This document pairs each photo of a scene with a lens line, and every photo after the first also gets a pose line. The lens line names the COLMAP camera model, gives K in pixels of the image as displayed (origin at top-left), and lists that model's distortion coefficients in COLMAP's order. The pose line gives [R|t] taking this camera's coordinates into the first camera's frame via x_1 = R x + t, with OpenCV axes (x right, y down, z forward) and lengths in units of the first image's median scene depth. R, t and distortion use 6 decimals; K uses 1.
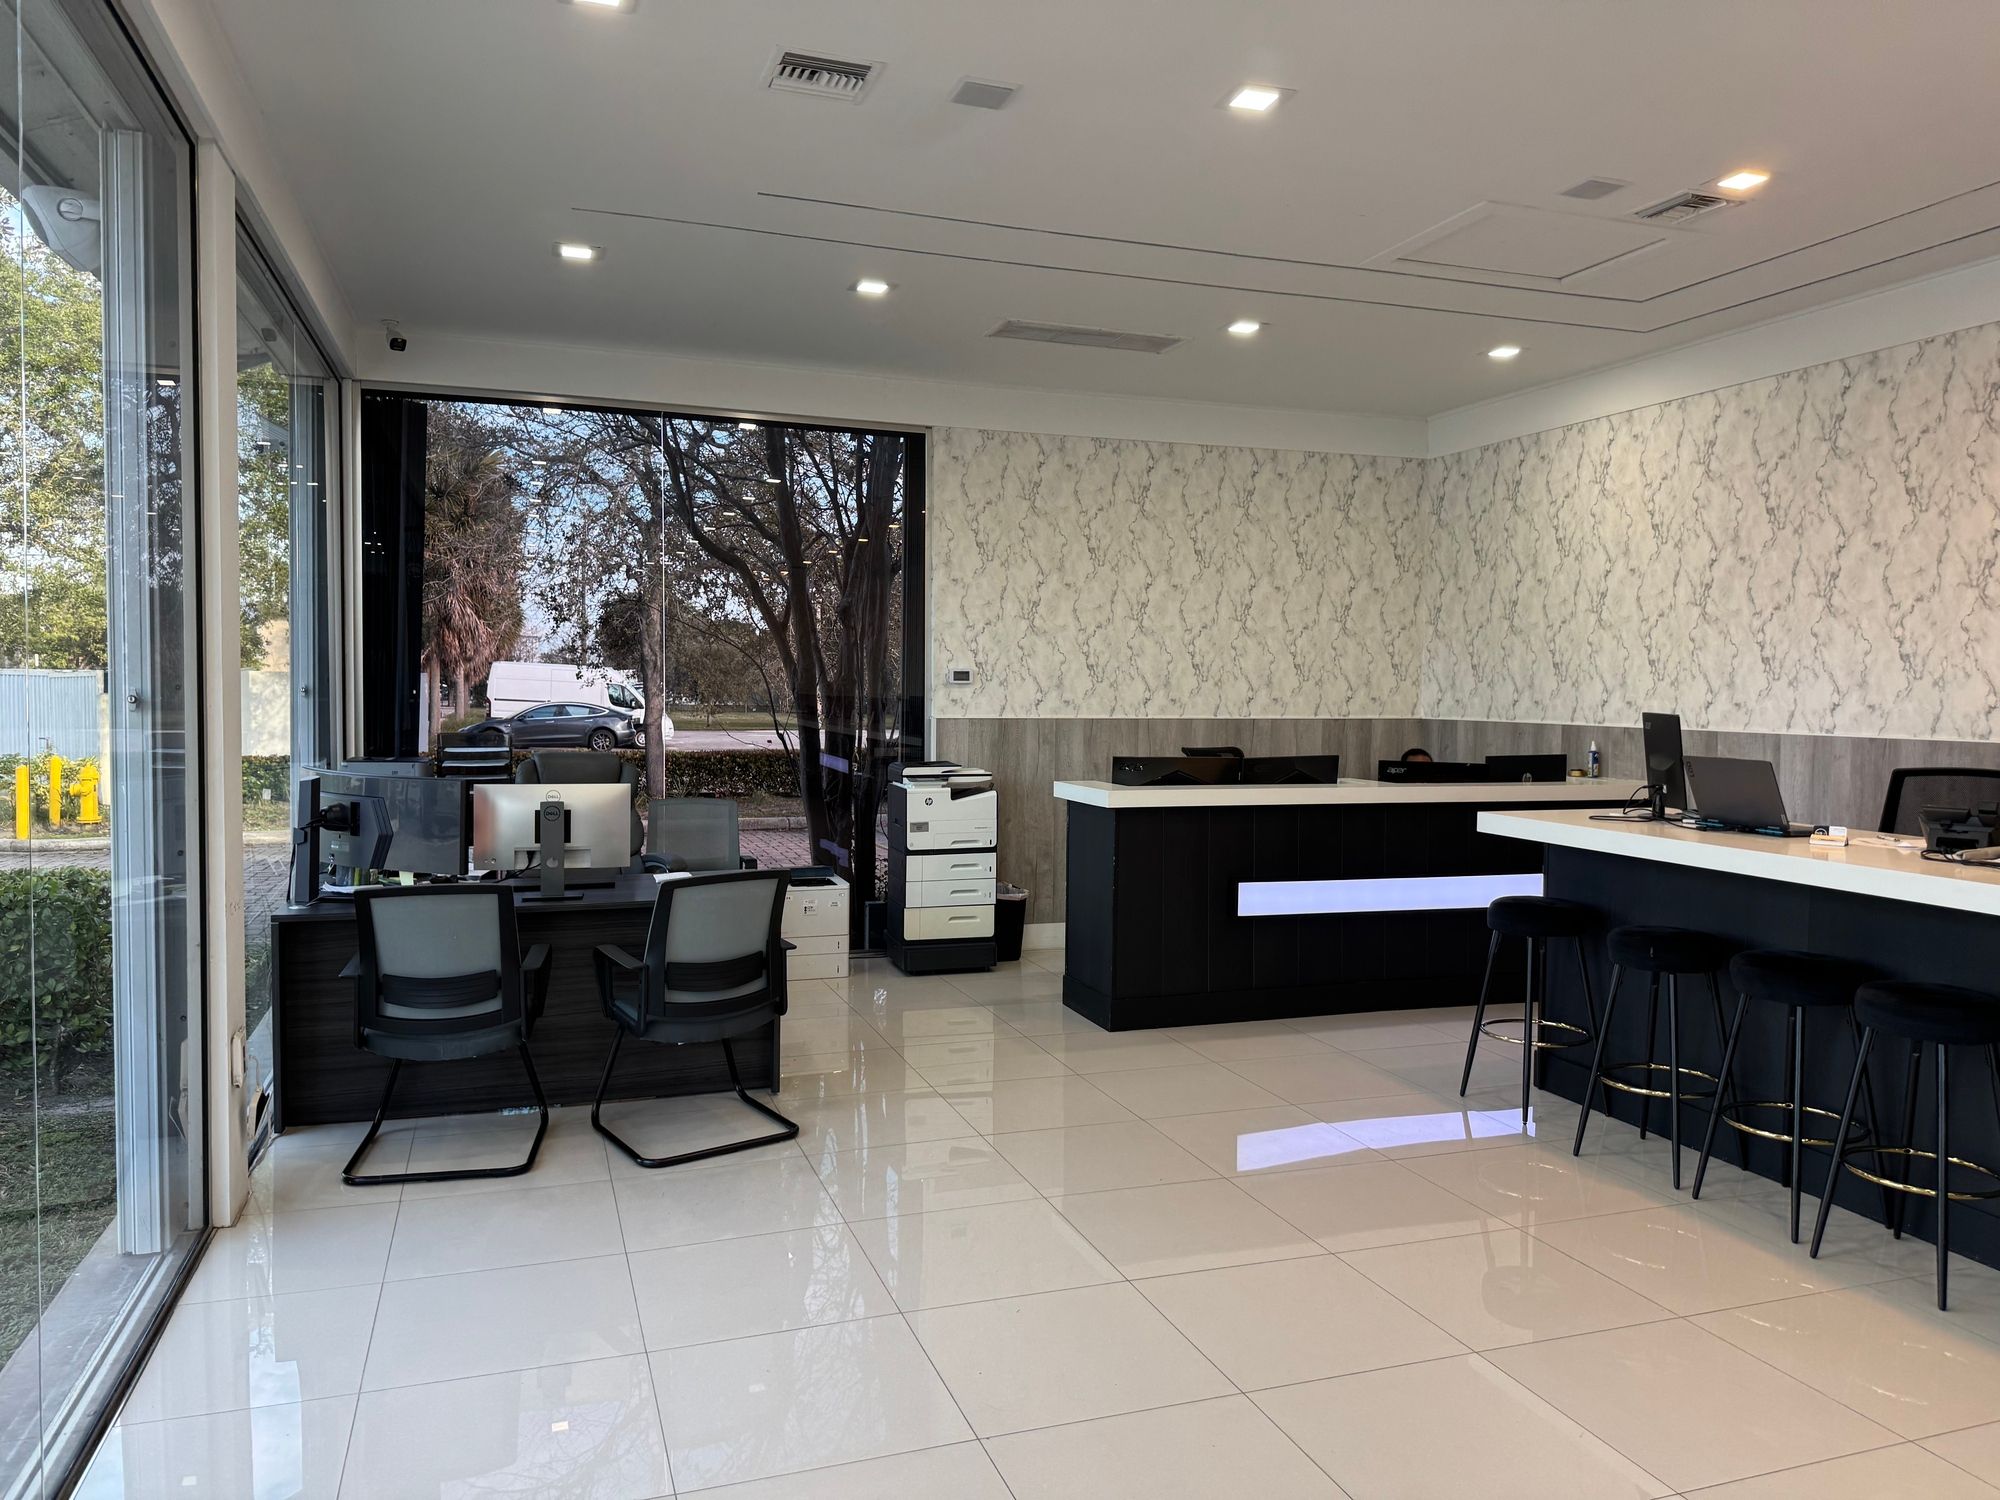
lens RADIAL K [[1385.9, 0, 1003.1], [0, 1385.9, 714.8], [0, 0, 1]] dist [0.053860, 0.002686]
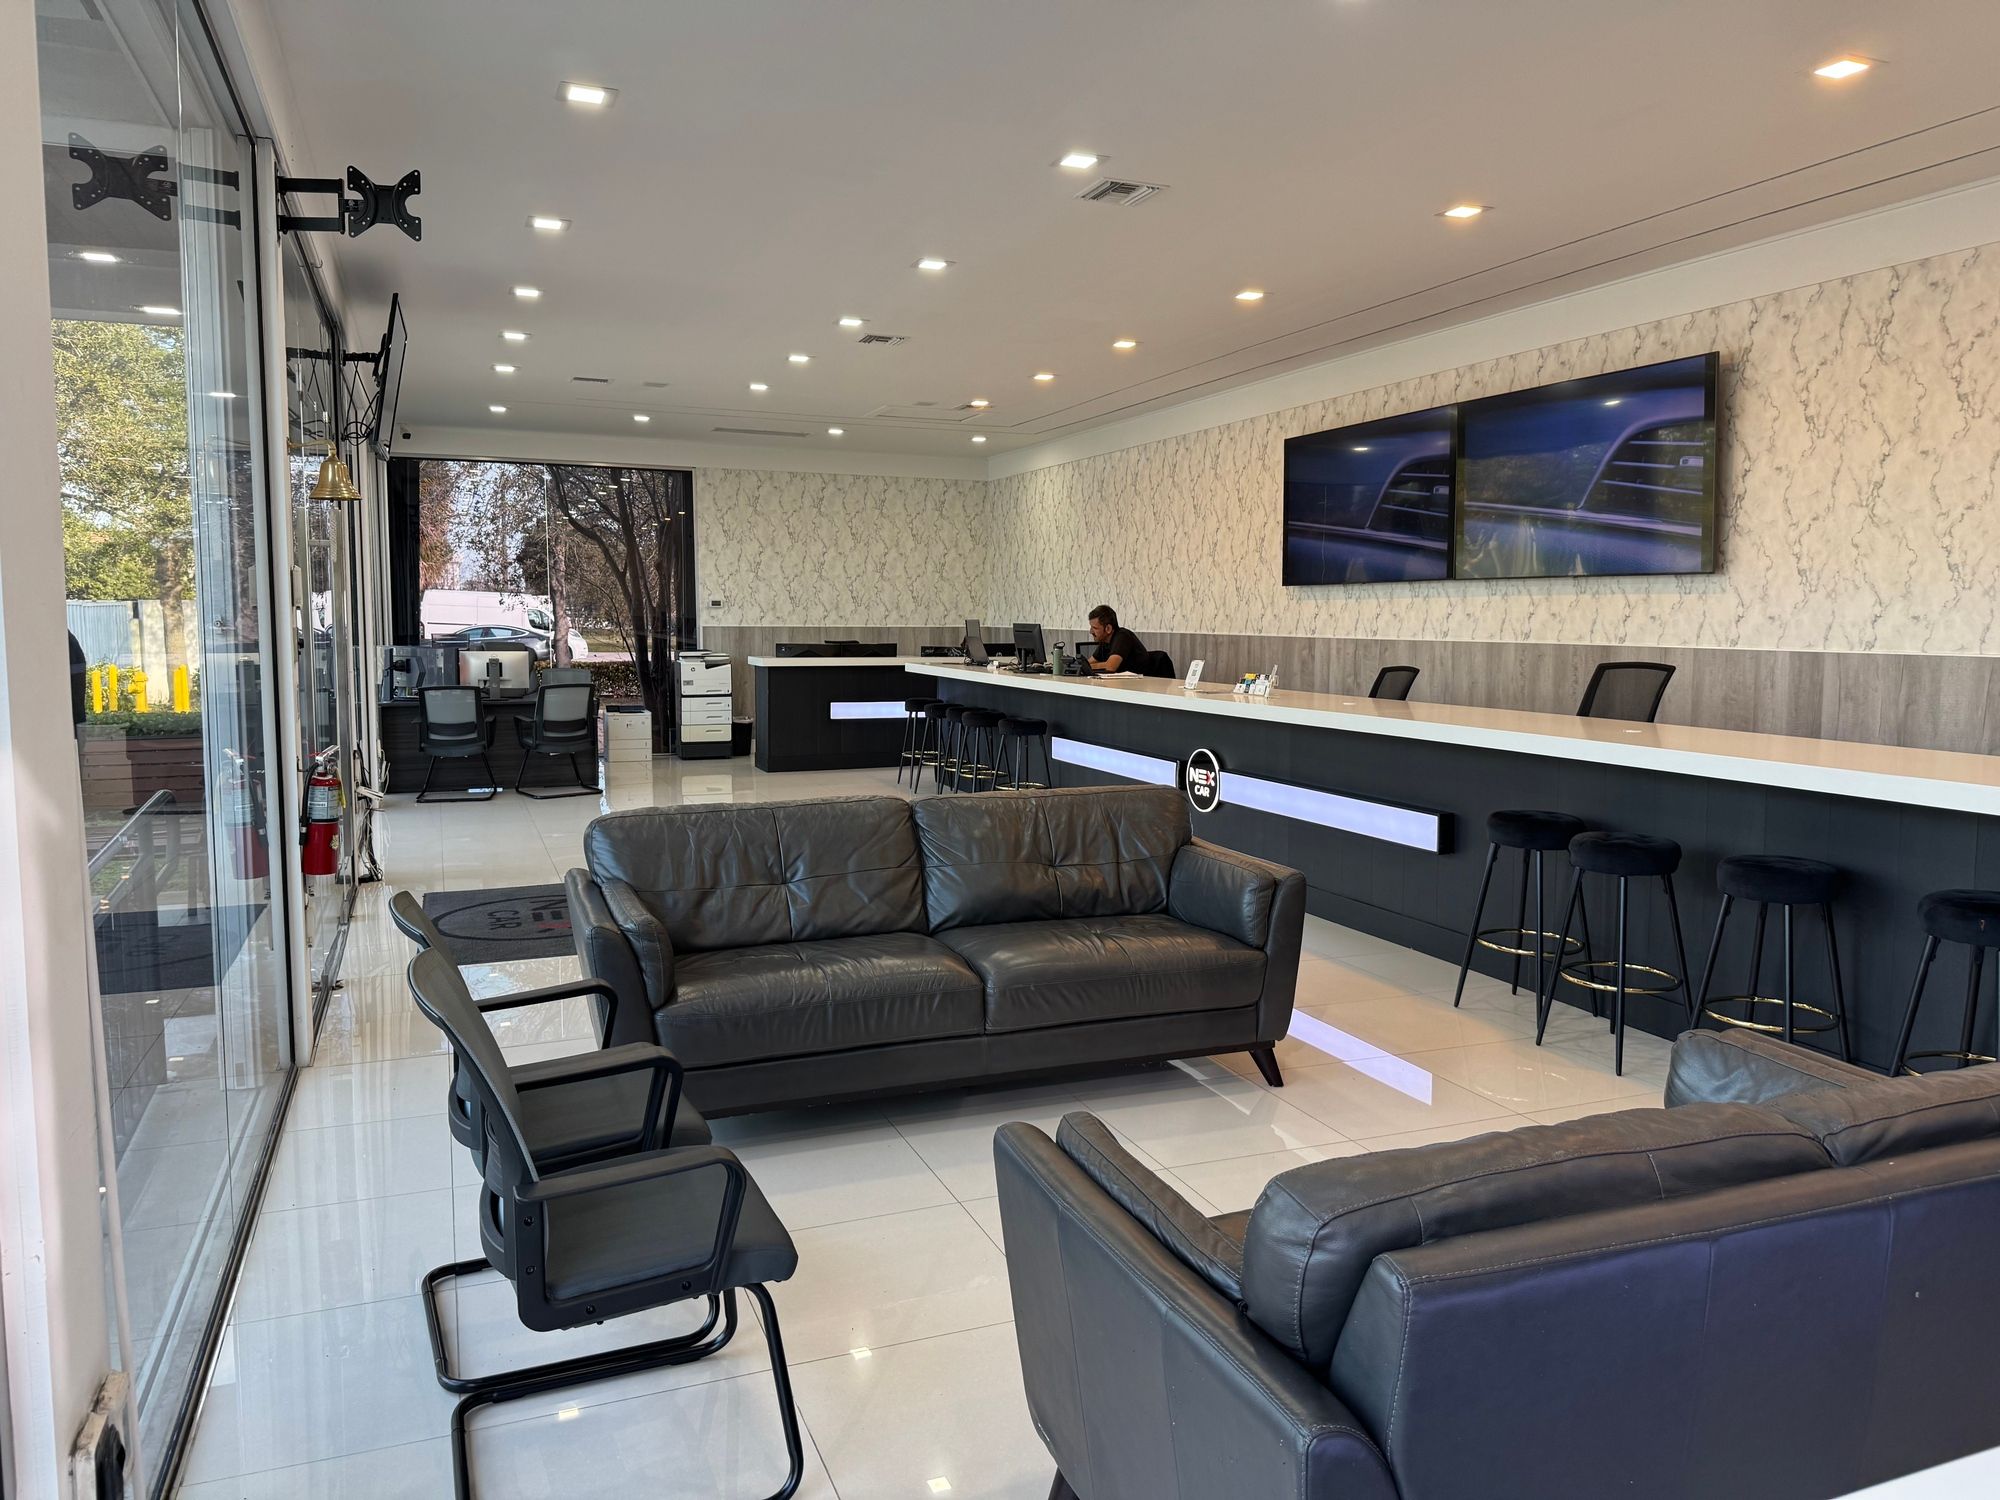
lens RADIAL K [[1385.9, 0, 1003.1], [0, 1385.9, 714.8], [0, 0, 1]] dist [0.053860, 0.002686]
pose [[0.998798, -0.007897, 0.048376, 0.265132], [0.005255, 0.998500, 0.054493, 0.021618], [-0.048734, -0.054173, 0.997342, -0.882829]]
